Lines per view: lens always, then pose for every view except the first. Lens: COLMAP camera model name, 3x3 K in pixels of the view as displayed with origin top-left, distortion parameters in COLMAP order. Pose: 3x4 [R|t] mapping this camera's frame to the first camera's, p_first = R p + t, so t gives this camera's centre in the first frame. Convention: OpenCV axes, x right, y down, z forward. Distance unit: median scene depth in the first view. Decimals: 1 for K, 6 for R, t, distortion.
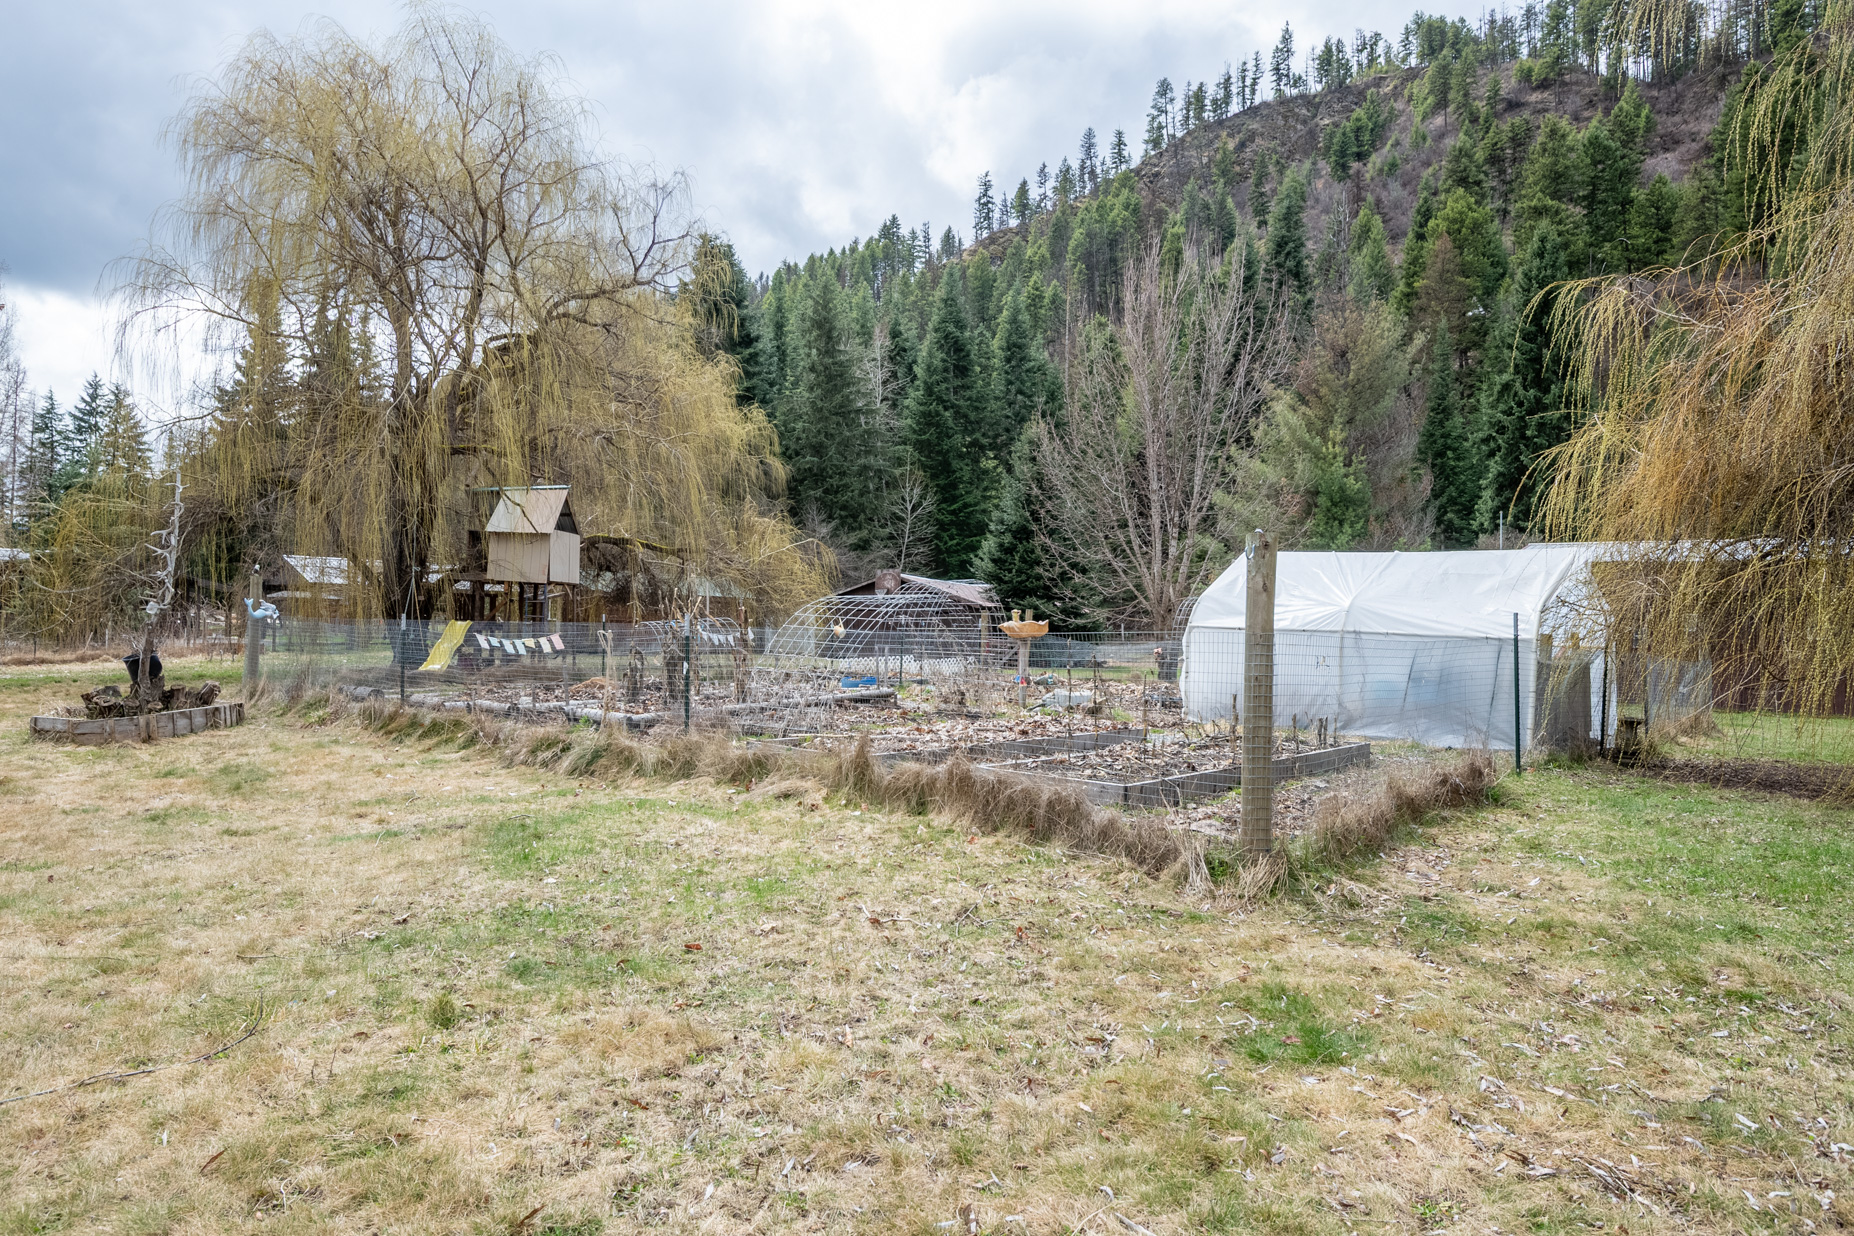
lens RADIAL K [[1168.0, 0, 927.3], [0, 1168.0, 615.0], [0, 0, 1]] dist [-0.002230, -0.000249]
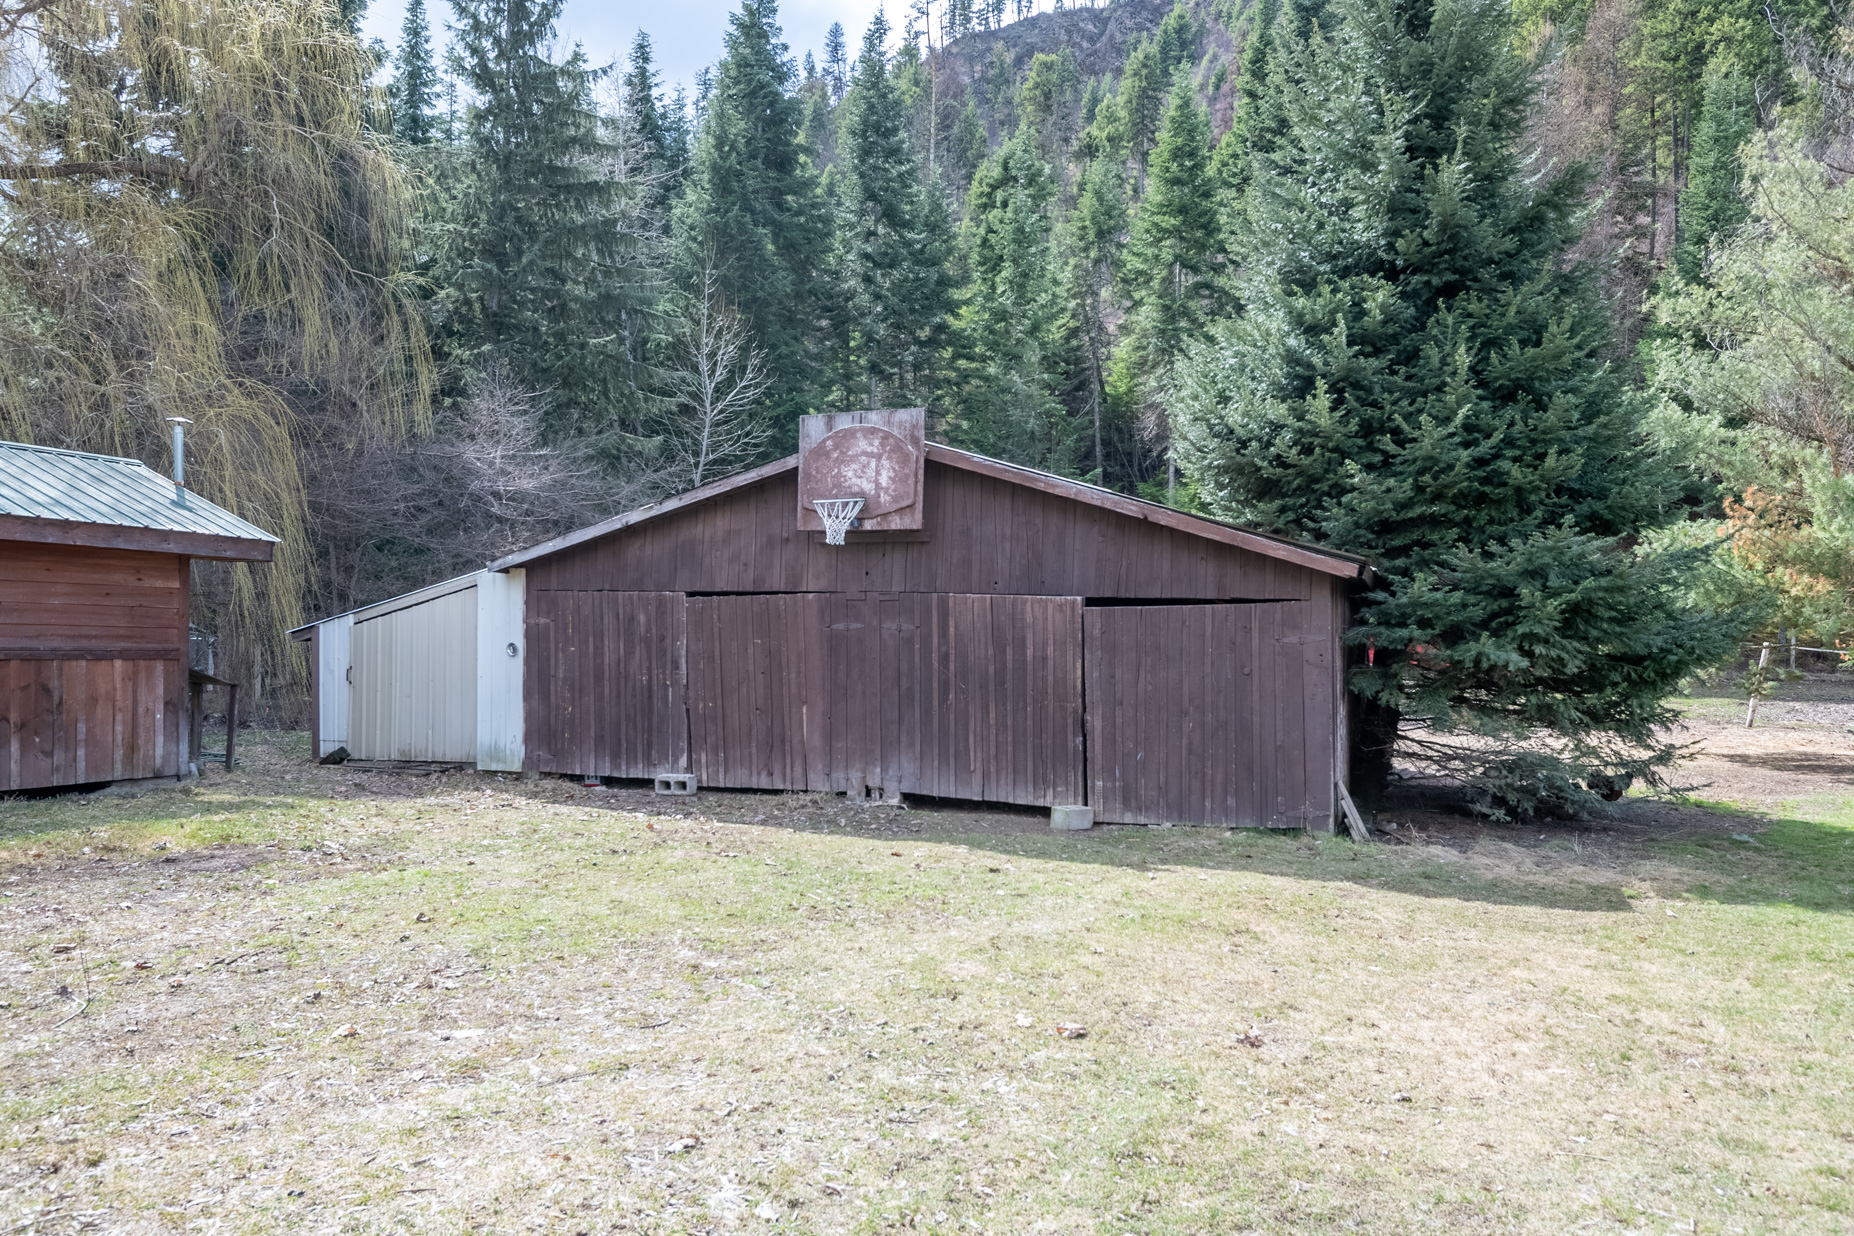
lens RADIAL K [[1240.6, 0, 926.4], [0, 1240.6, 621.7], [0, 0, 1]] dist [0.009231, 0.001138]
pose [[0.968571, -0.006295, 0.248657, -0.017931], [0.007659, 0.999960, -0.004517, 0.001183], [-0.248619, 0.006280, 0.968581, 0.162144]]
